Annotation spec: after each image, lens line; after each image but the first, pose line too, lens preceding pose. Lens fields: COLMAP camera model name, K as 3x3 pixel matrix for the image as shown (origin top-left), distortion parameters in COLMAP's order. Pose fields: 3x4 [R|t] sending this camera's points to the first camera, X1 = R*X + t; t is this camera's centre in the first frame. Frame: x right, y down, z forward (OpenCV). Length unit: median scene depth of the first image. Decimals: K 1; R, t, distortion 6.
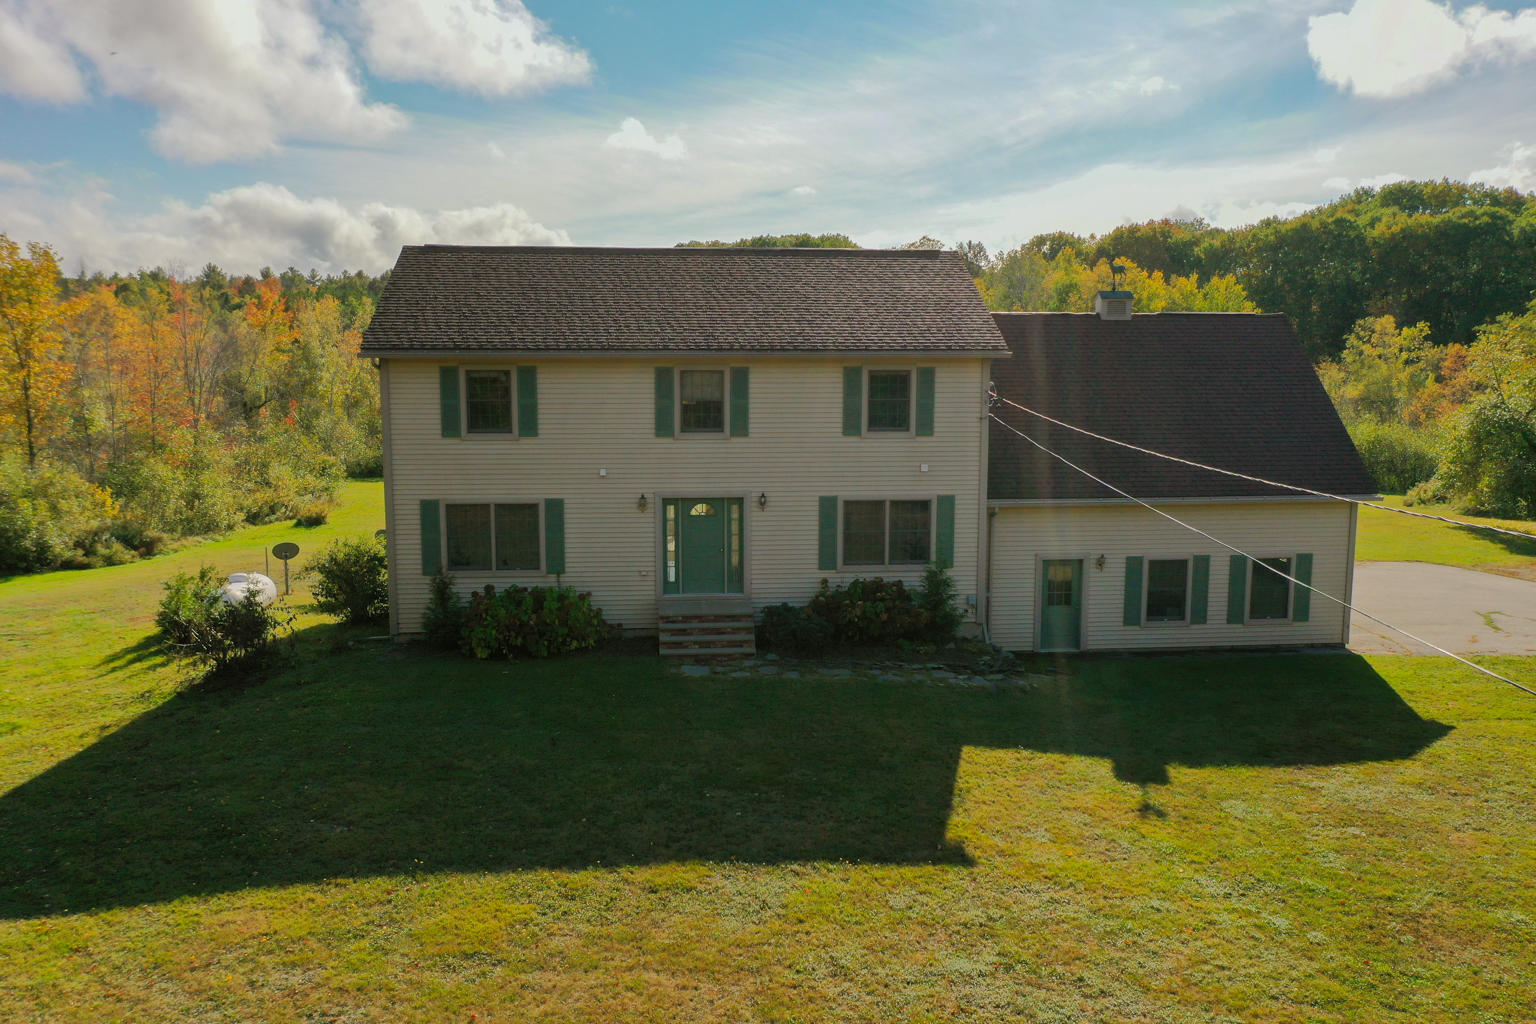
lens RADIAL K [[1222.7, 0, 768.0], [0, 1222.7, 512.0], [0, 0, 1]] dist [-0.007661, 0.003124]
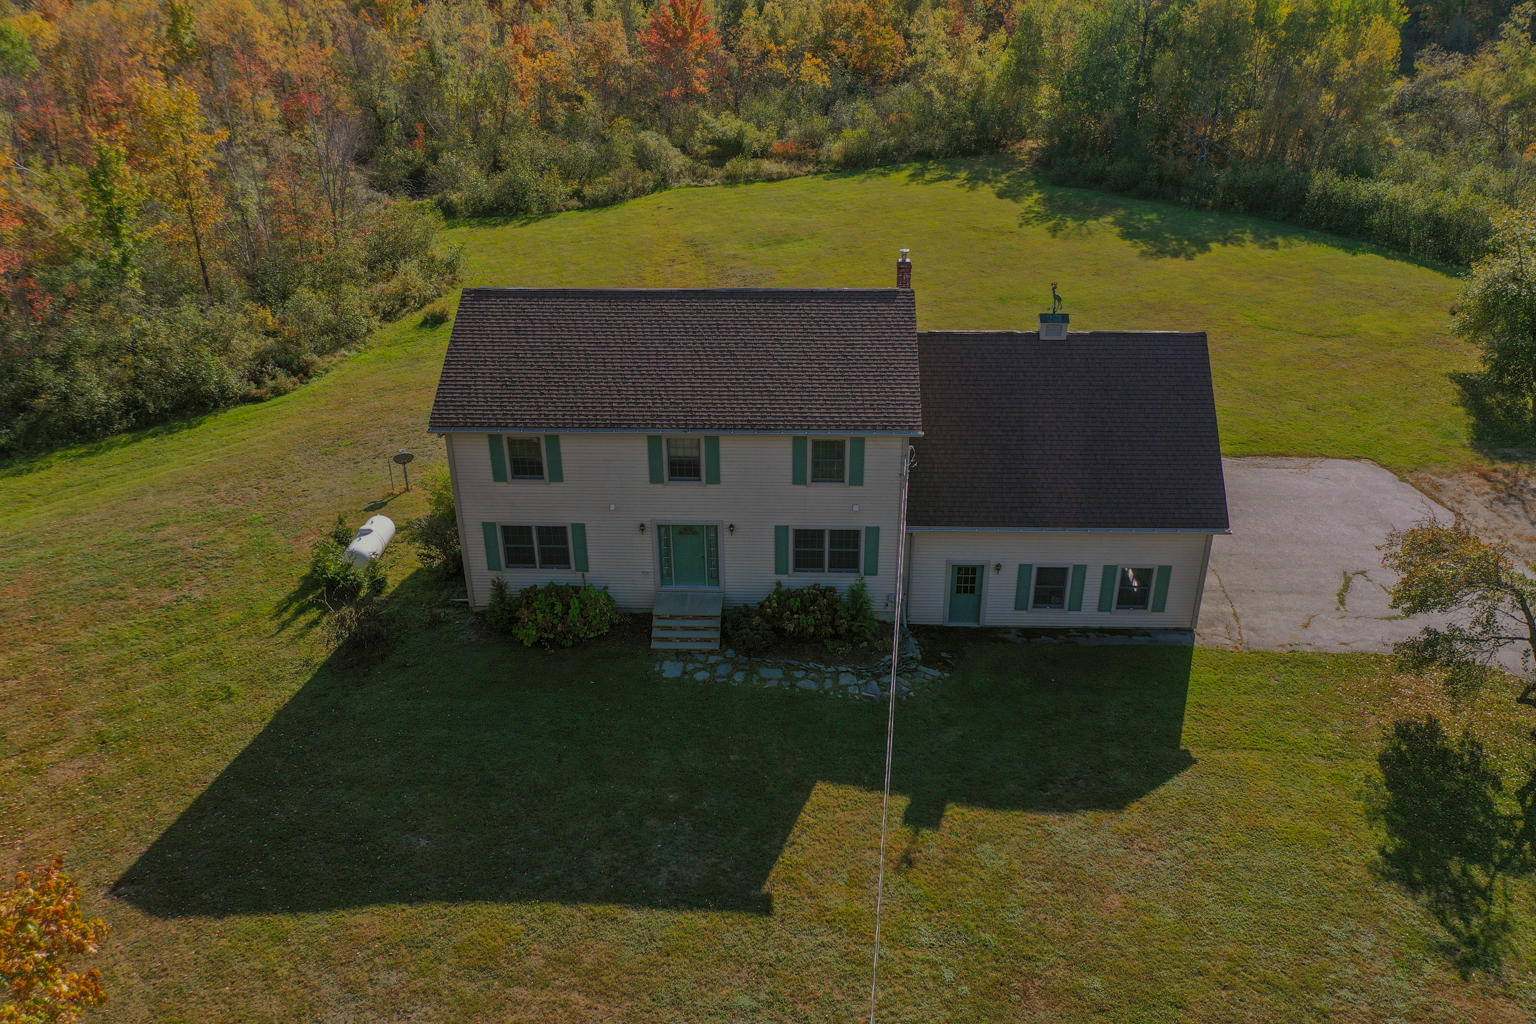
lens RADIAL K [[1210.3, 0, 768.0], [0, 1210.3, 512.0], [0, 0, 1]] dist [-0.004245, -0.003541]
pose [[0.991668, 0.052588, -0.117598, 0.192308], [-0.009052, 0.939071, 0.343605, -0.487914], [0.128502, -0.339677, 0.931722, -0.221371]]
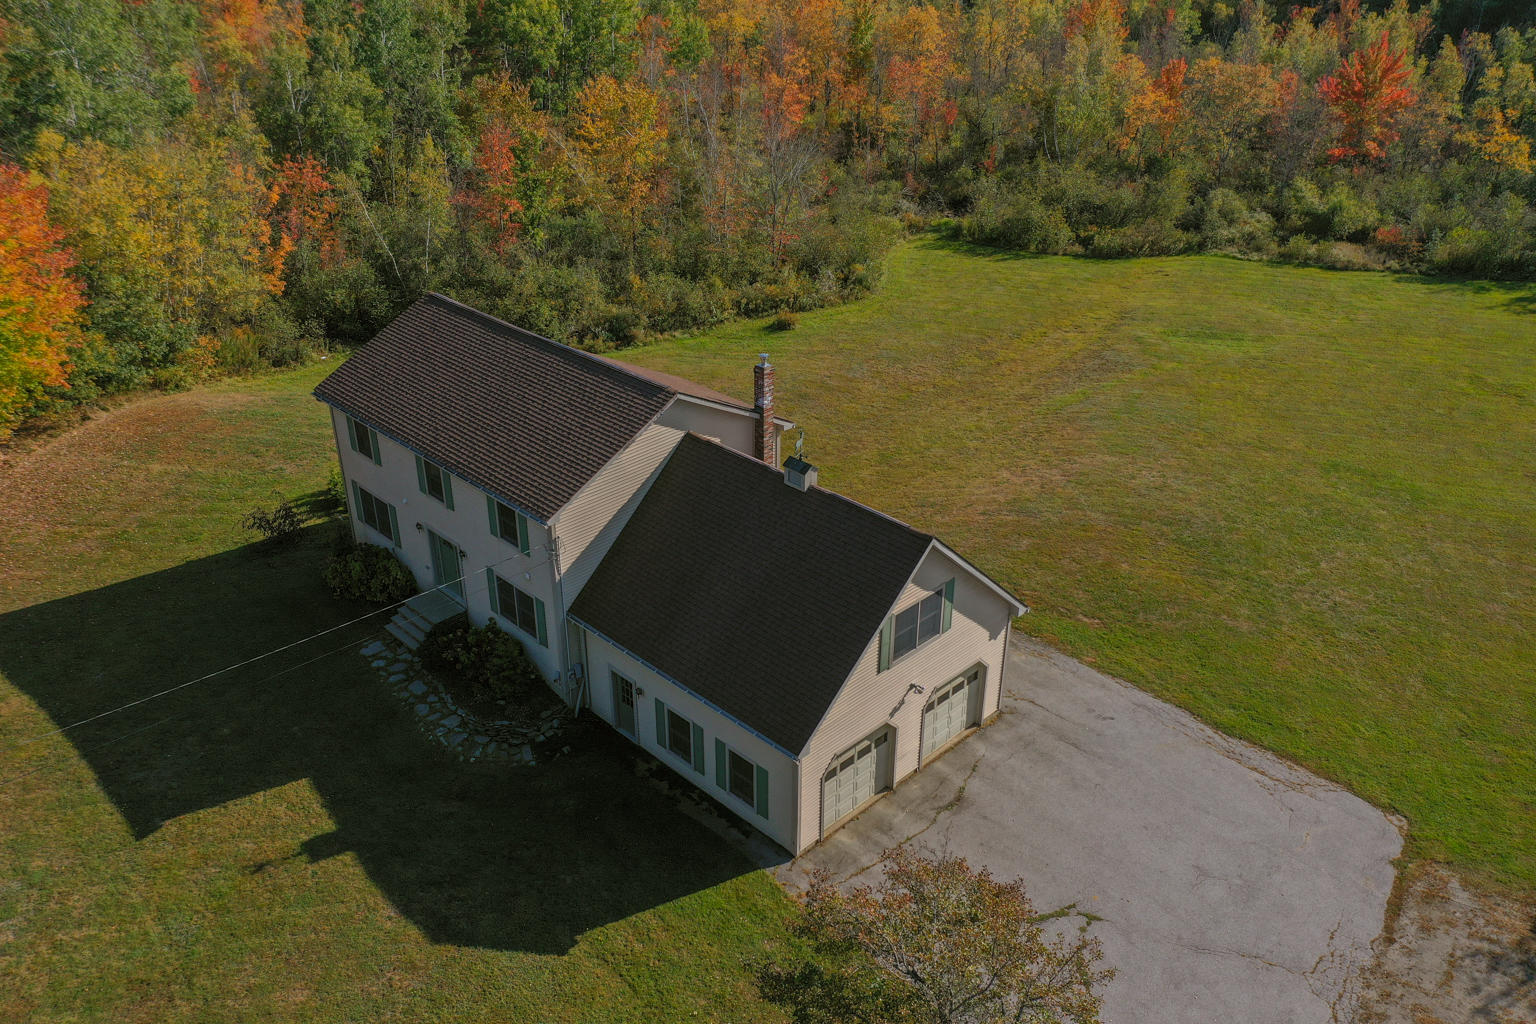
lens RADIAL K [[1210.3, 0, 768.0], [0, 1210.3, 512.0], [0, 0, 1]] dist [-0.004245, -0.003541]
pose [[0.636338, 0.355990, -0.684357, 1.214445], [-0.101350, 0.918042, 0.383310, -0.654601], [0.764723, -0.174555, 0.620265, 0.401932]]
